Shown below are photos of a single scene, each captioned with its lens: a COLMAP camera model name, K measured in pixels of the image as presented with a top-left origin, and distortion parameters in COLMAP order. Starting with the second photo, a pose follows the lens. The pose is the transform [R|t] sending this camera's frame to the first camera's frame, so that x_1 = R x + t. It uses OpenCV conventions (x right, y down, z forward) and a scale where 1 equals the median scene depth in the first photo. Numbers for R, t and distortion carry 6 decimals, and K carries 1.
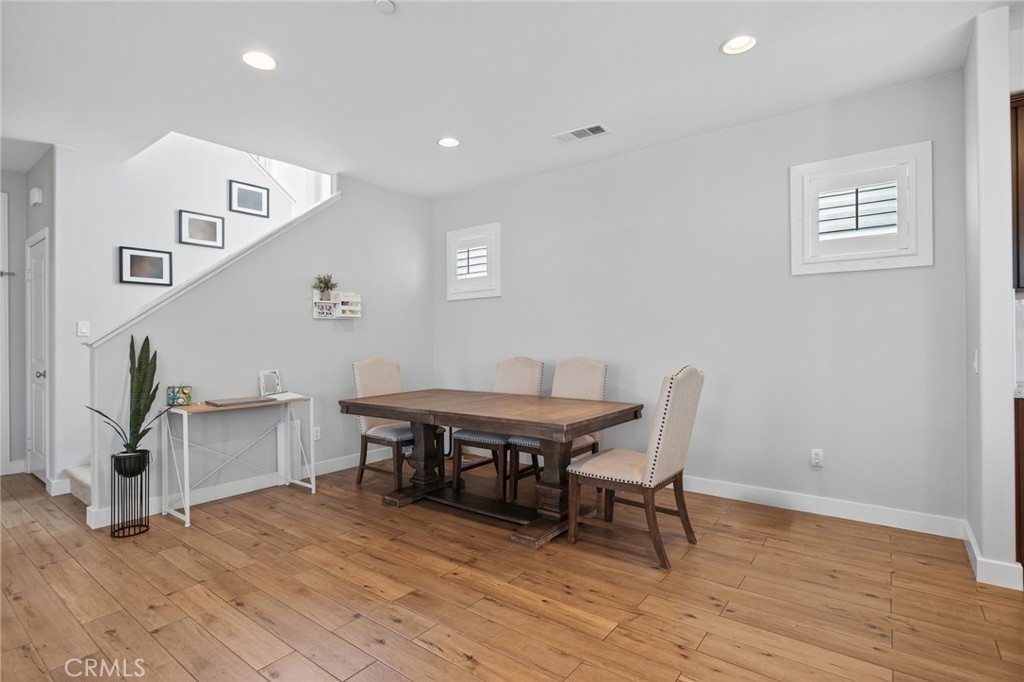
lens RADIAL K [[501.8, 0, 515.0], [0, 501.8, 339.4], [0, 0, 1]] dist [-0.007969, 0.001339]
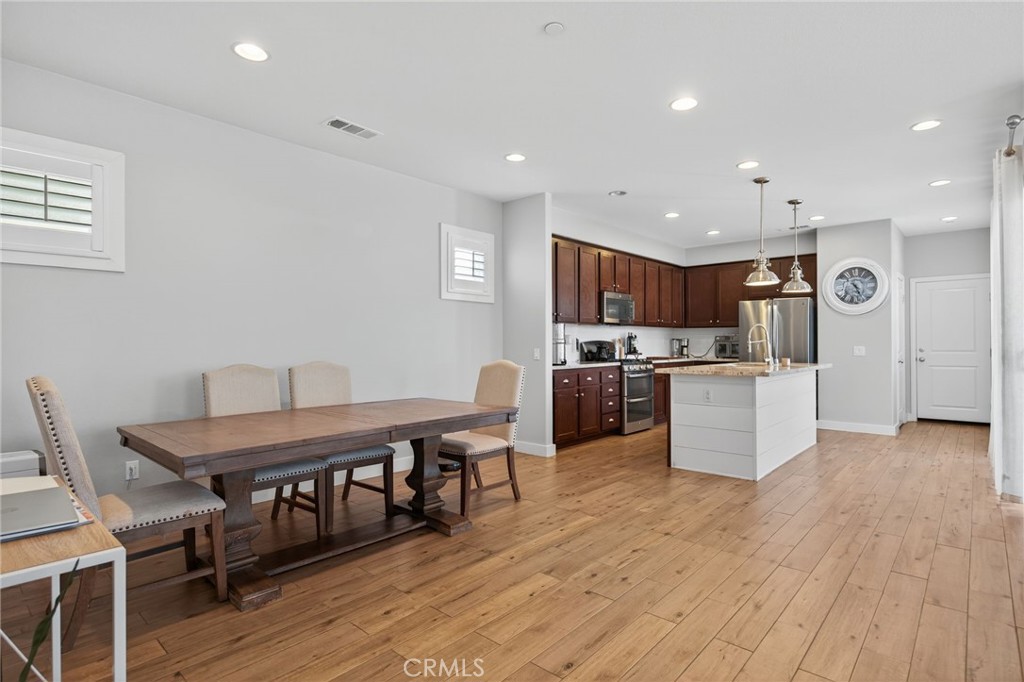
lens RADIAL K [[521.1, 0, 512.8], [0, 521.1, 344.6], [0, 0, 1]] dist [-0.012262, -0.000043]
pose [[0.082821, 0.004194, 0.996556, -1.252093], [-0.000299, 0.999991, -0.004184, 0.013447], [-0.996564, 0.000049, 0.082821, 0.916181]]
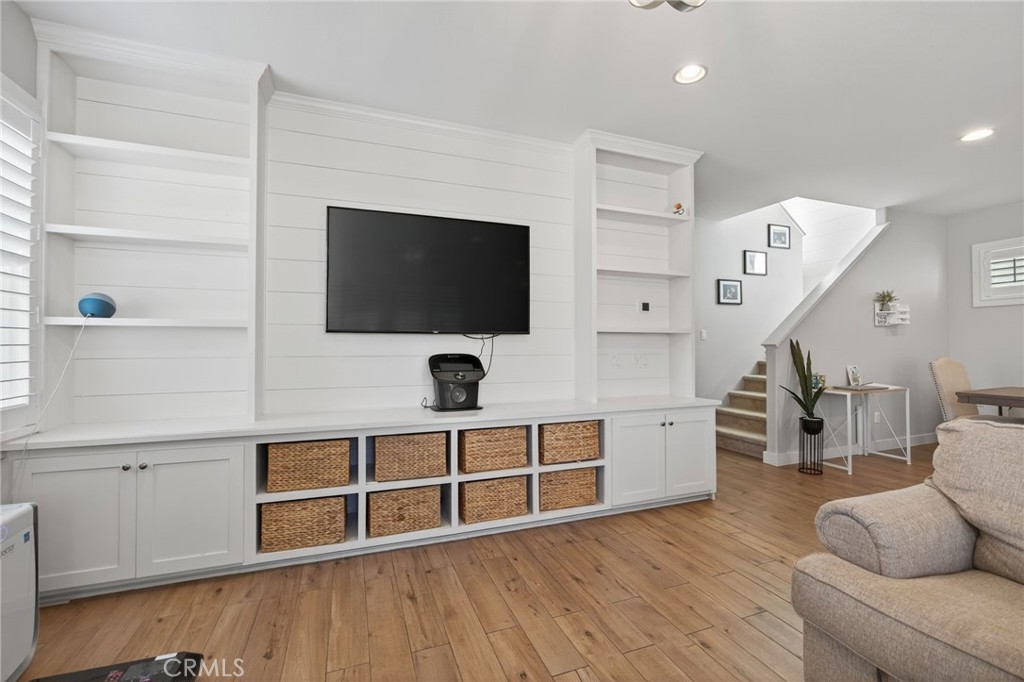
lens RADIAL K [[441.1, 0, 513.2], [0, 441.1, 339.5], [0, 0, 1]] dist [-0.016493, 0.001100]
pose [[0.844459, -0.000240, -0.535619, -0.553993], [-0.003602, 0.999975, -0.006126, 0.002200], [0.535607, 0.007102, 0.844437, -0.389025]]
